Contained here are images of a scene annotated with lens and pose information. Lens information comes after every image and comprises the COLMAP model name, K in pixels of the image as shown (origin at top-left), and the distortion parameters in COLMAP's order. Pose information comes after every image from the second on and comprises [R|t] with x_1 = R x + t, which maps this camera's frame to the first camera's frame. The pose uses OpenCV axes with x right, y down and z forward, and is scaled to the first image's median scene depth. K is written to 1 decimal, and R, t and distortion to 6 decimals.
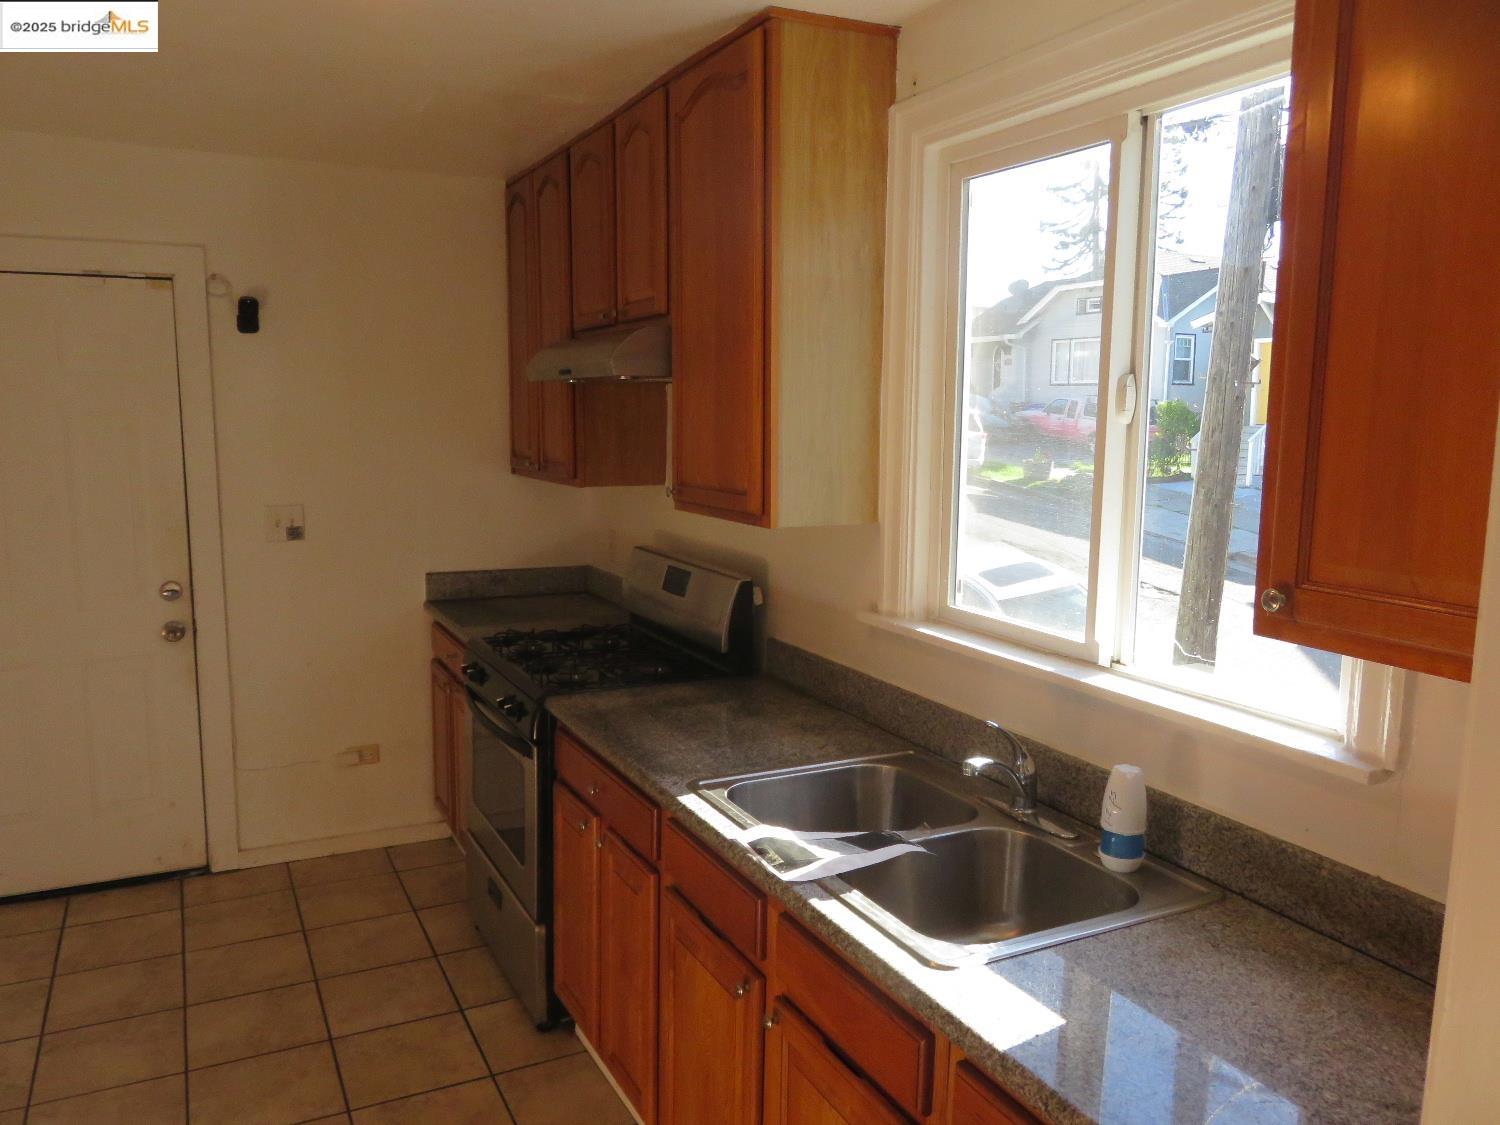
lens RADIAL K [[1138.6, 0, 730.4], [0, 1138.6, 561.8], [0, 0, 1]] dist [0.006684, -0.021602]
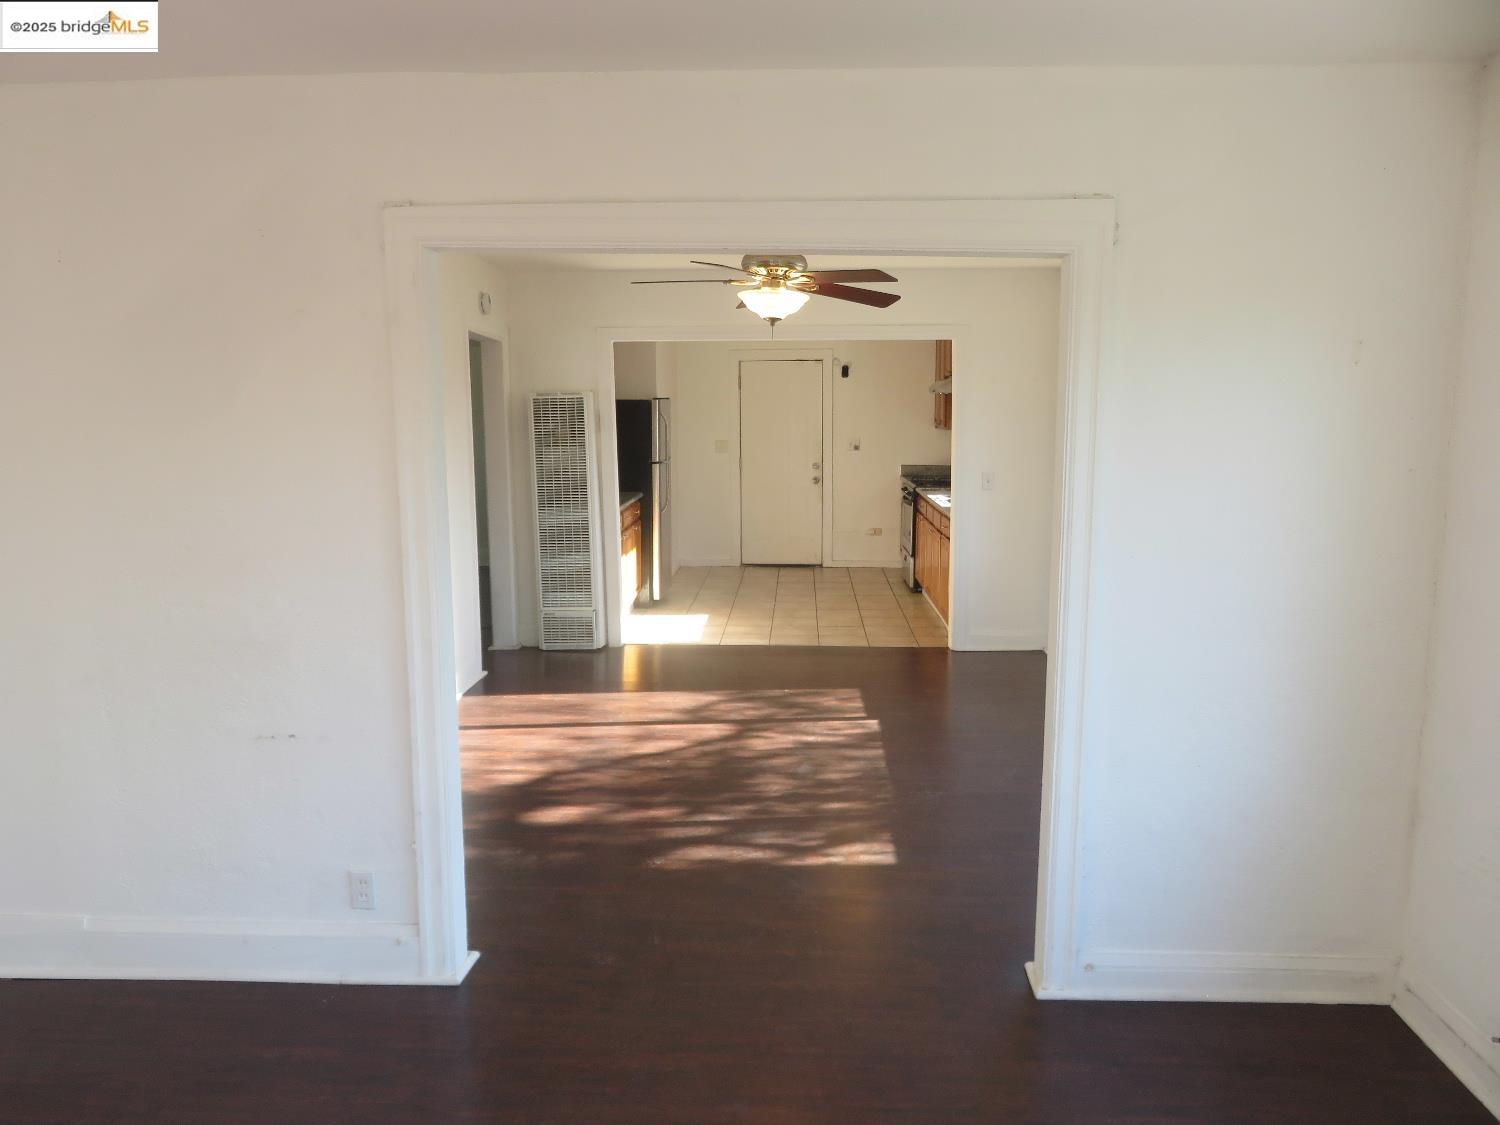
lens RADIAL K [[1107.3, 0, 757.3], [0, 1107.3, 567.1], [0, 0, 1]] dist [-0.012178, -0.006171]
pose [[0.879533, 0.059390, -0.472117, 0.738071], [-0.054399, 0.998225, 0.024228, 0.223883], [0.472718, 0.004373, 0.881203, -1.583893]]
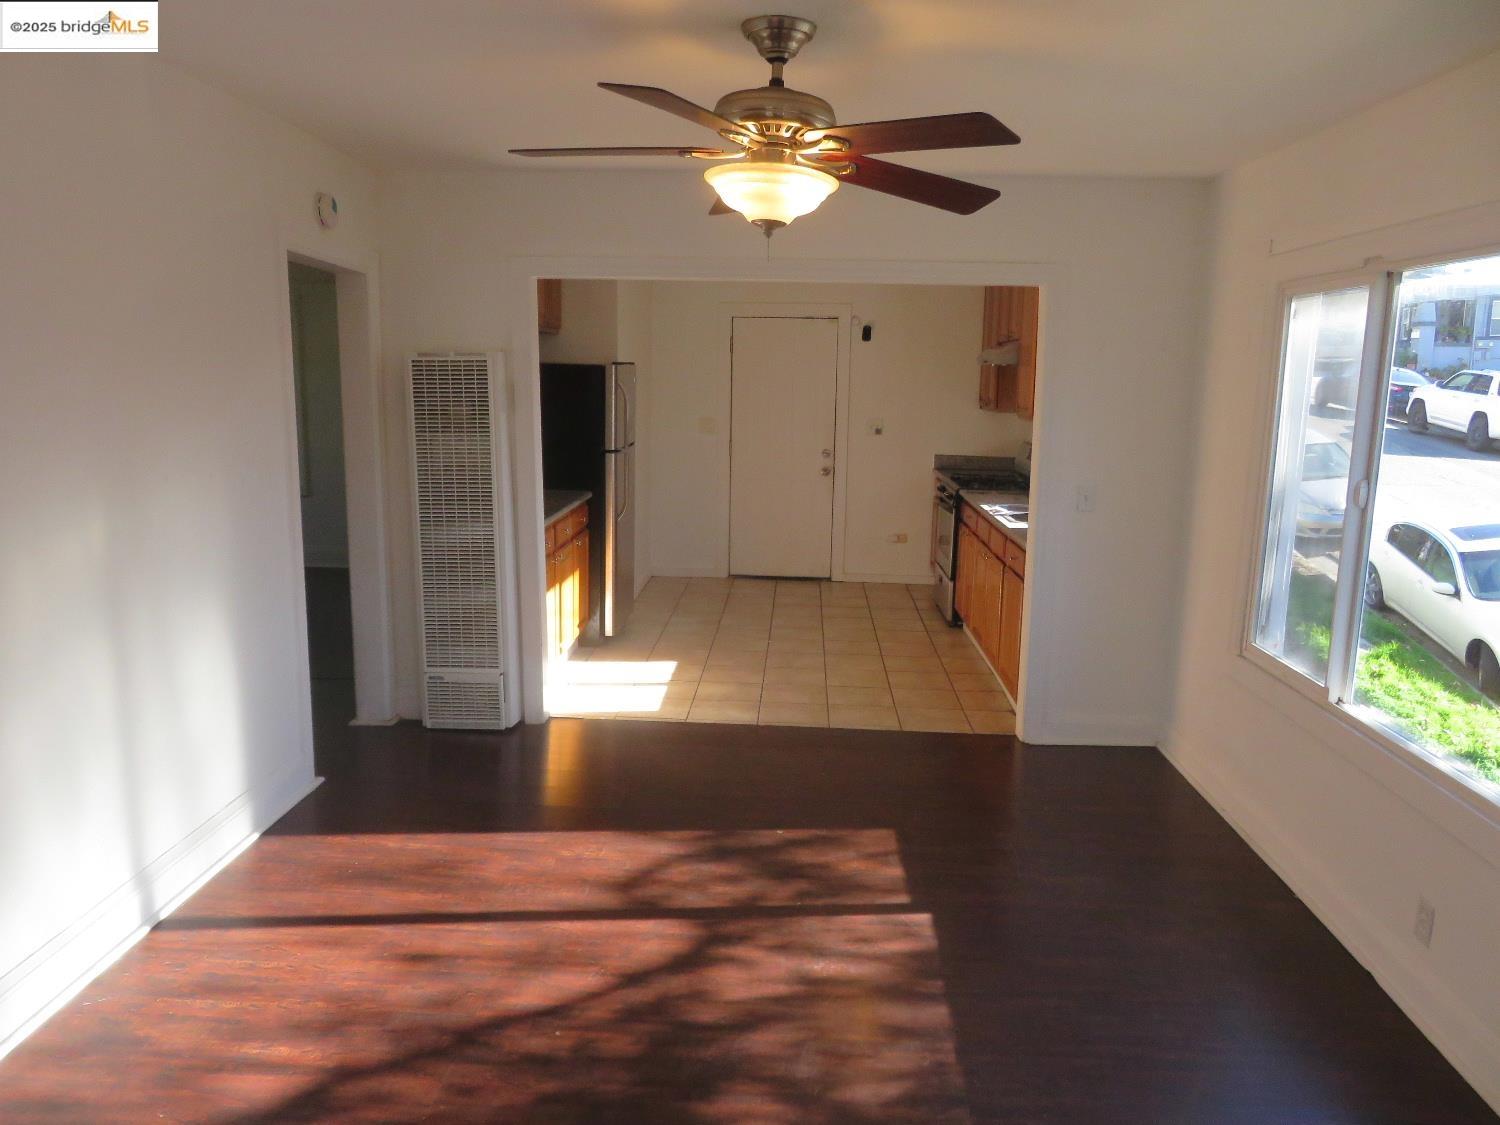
lens RADIAL K [[1107.3, 0, 757.3], [0, 1107.3, 567.1], [0, 0, 1]] dist [-0.012178, -0.006171]
pose [[0.877911, 0.094182, -0.469471, 0.462251], [-0.077151, 0.995477, 0.055435, 0.140667], [0.472568, -0.012447, 0.881206, -1.047701]]
